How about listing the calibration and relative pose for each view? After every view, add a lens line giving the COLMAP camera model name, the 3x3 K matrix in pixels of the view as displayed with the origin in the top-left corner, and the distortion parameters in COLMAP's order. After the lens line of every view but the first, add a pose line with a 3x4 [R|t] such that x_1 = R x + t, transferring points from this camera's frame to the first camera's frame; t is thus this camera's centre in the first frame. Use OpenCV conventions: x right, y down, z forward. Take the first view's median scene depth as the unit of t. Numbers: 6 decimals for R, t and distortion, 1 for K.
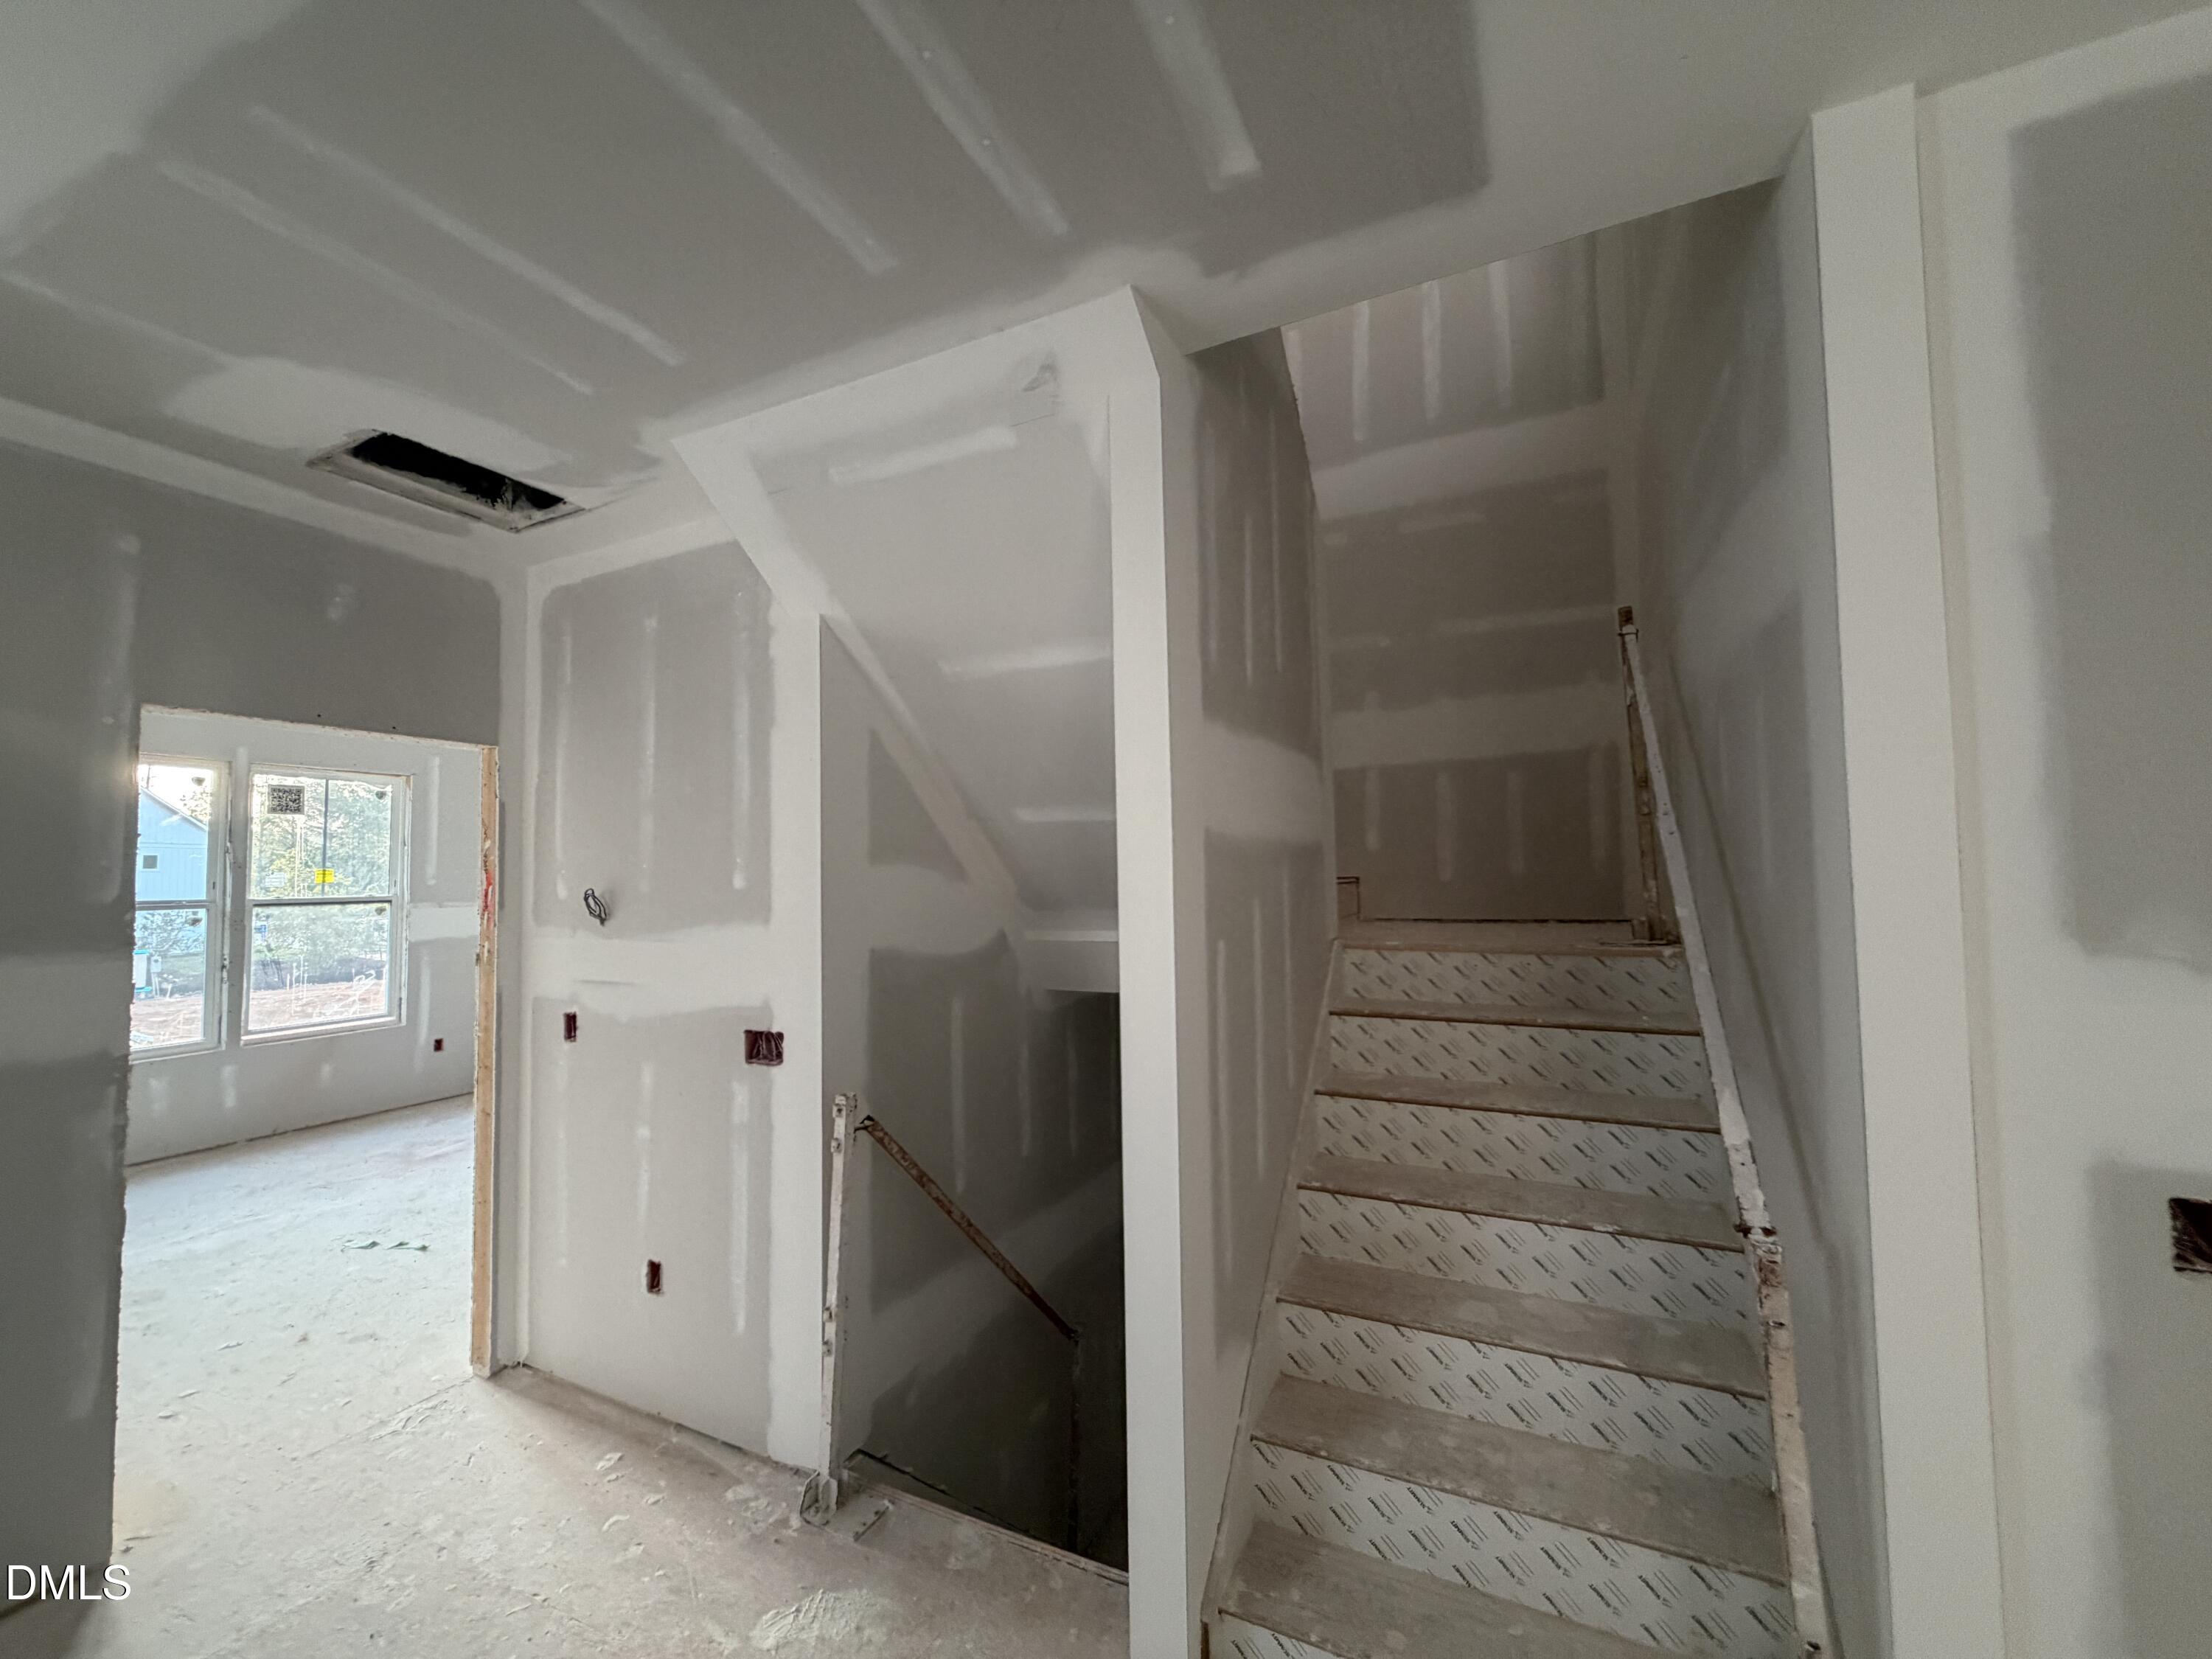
lens RADIAL K [[881.0, 0, 1098.5], [0, 881.0, 828.4], [0, 0, 1]] dist [-0.000163, -0.000254]
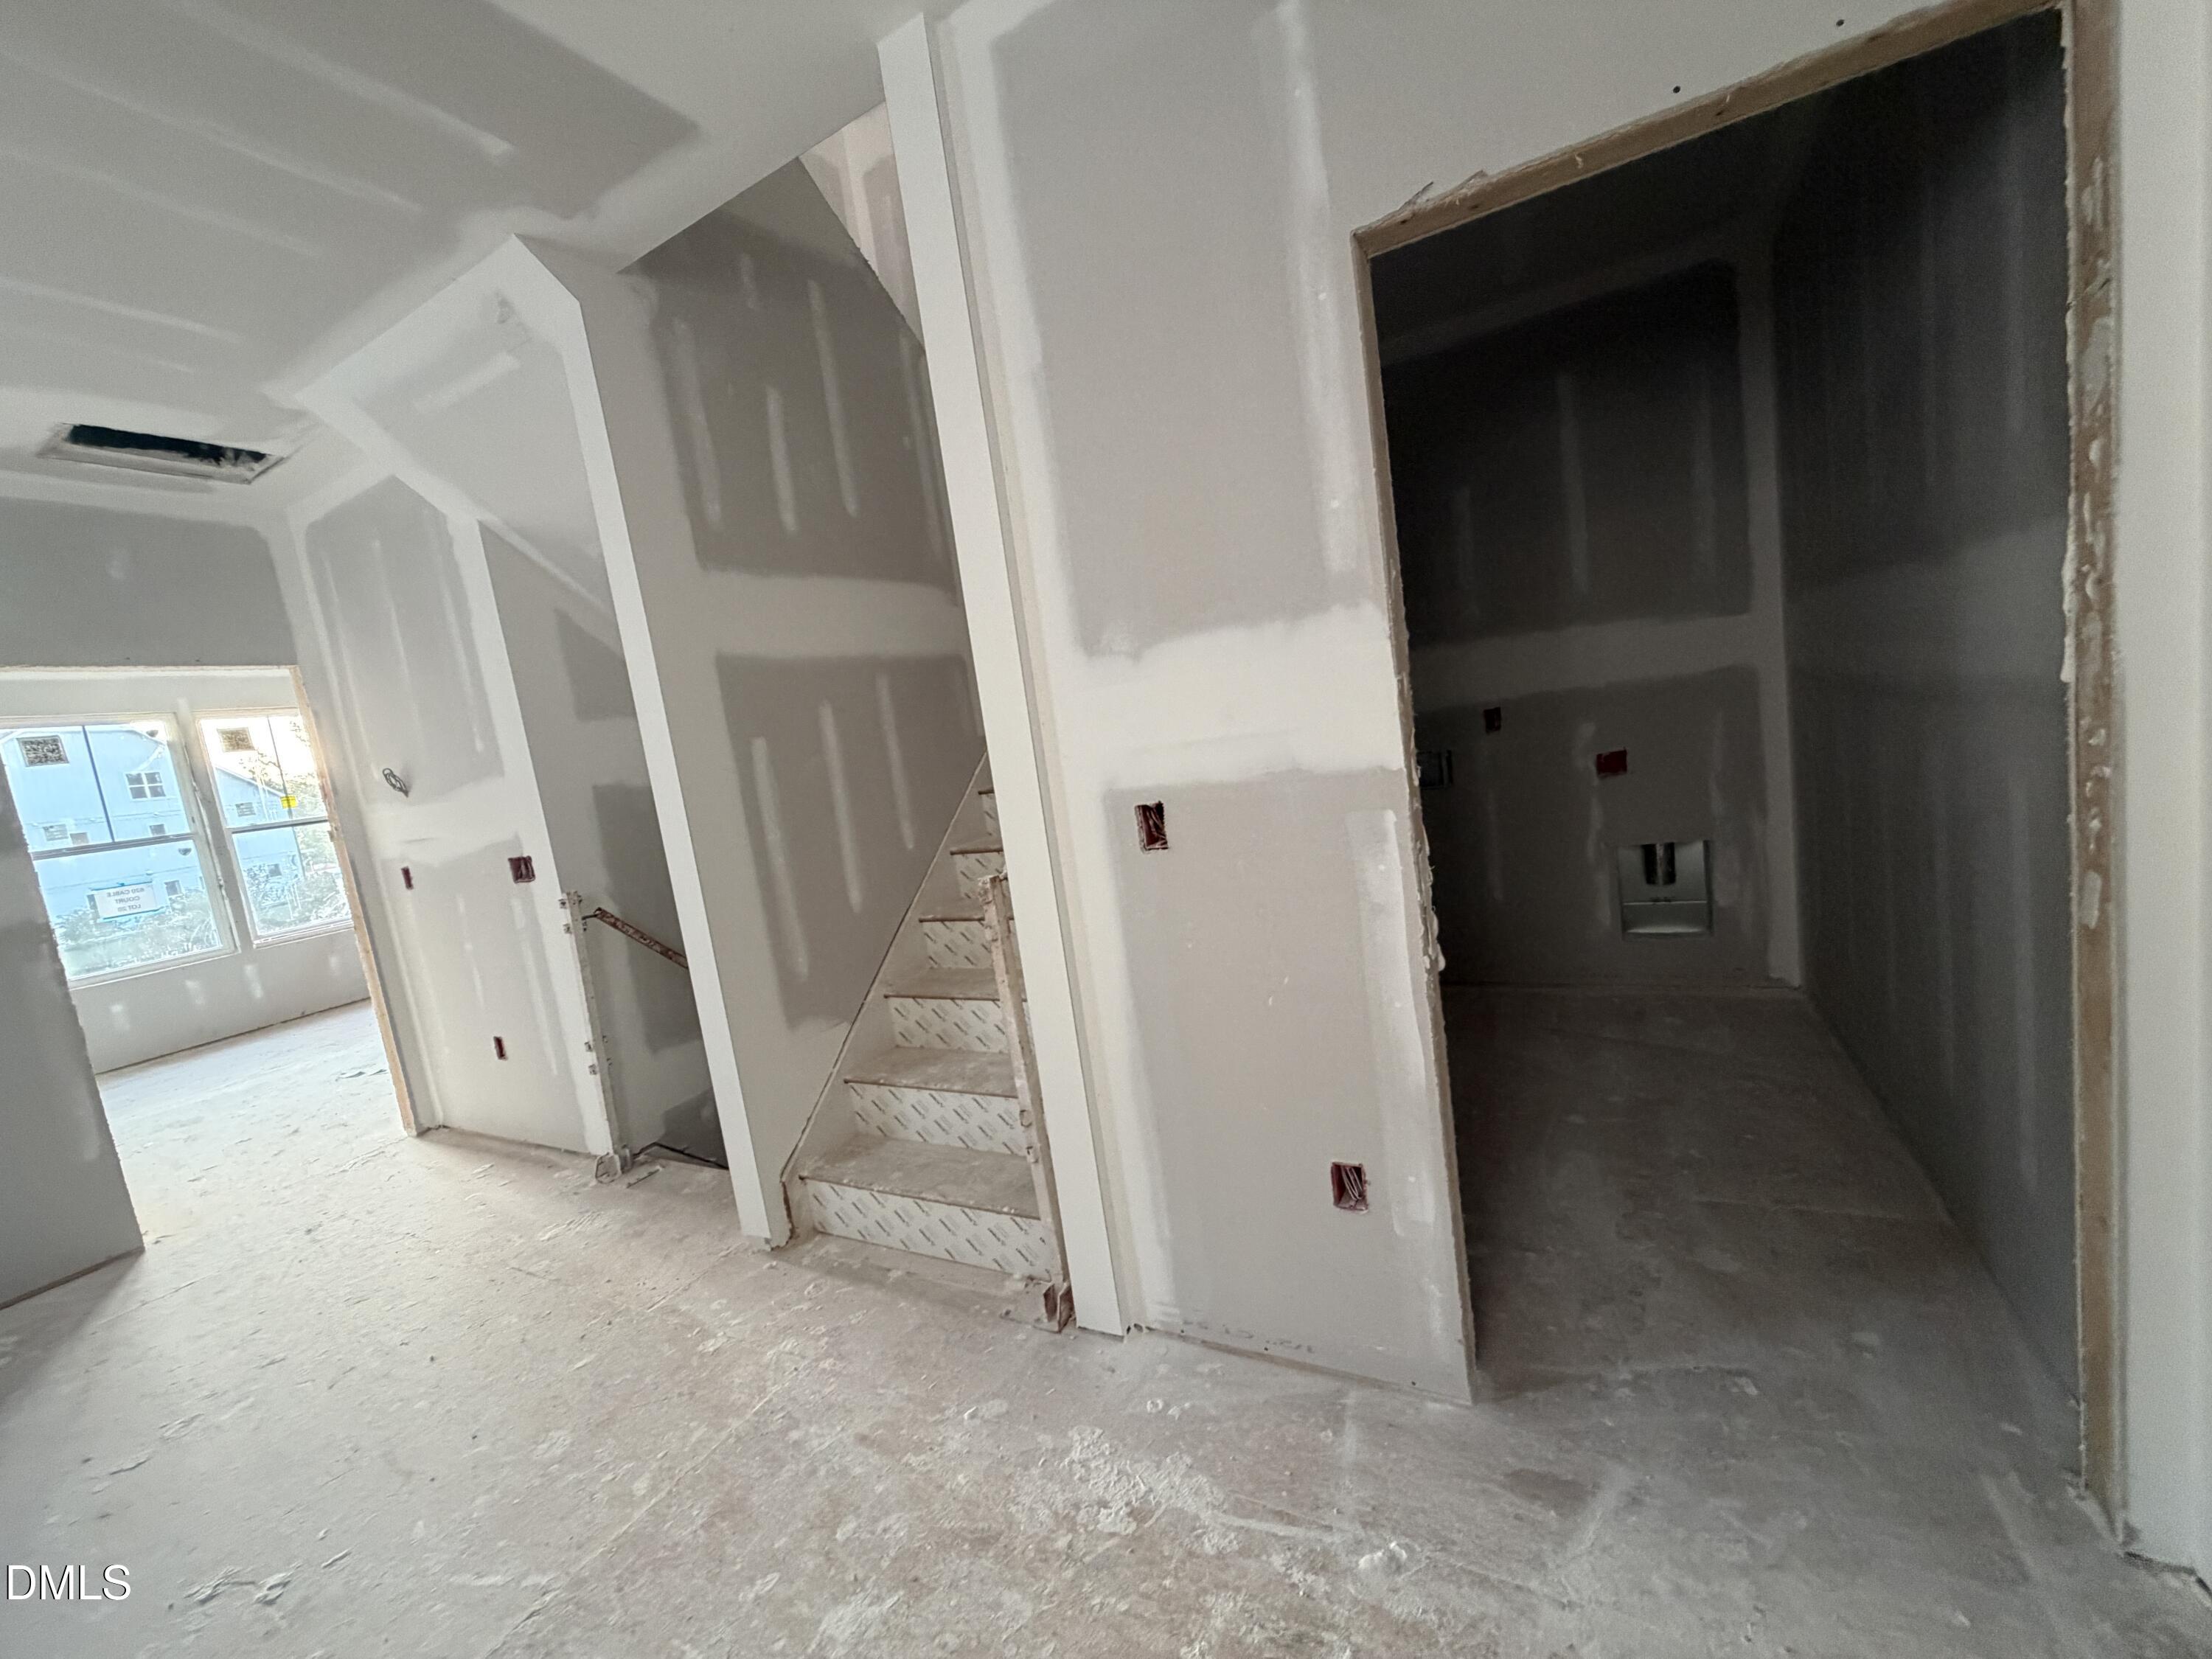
lens RADIAL K [[881.0, 0, 1098.5], [0, 881.0, 828.4], [0, 0, 1]] dist [-0.000163, -0.000254]
pose [[0.991056, -0.122029, -0.054002, 0.540534], [0.129393, 0.977722, 0.165276, 0.082955], [0.032630, -0.170785, 0.984768, -0.247253]]
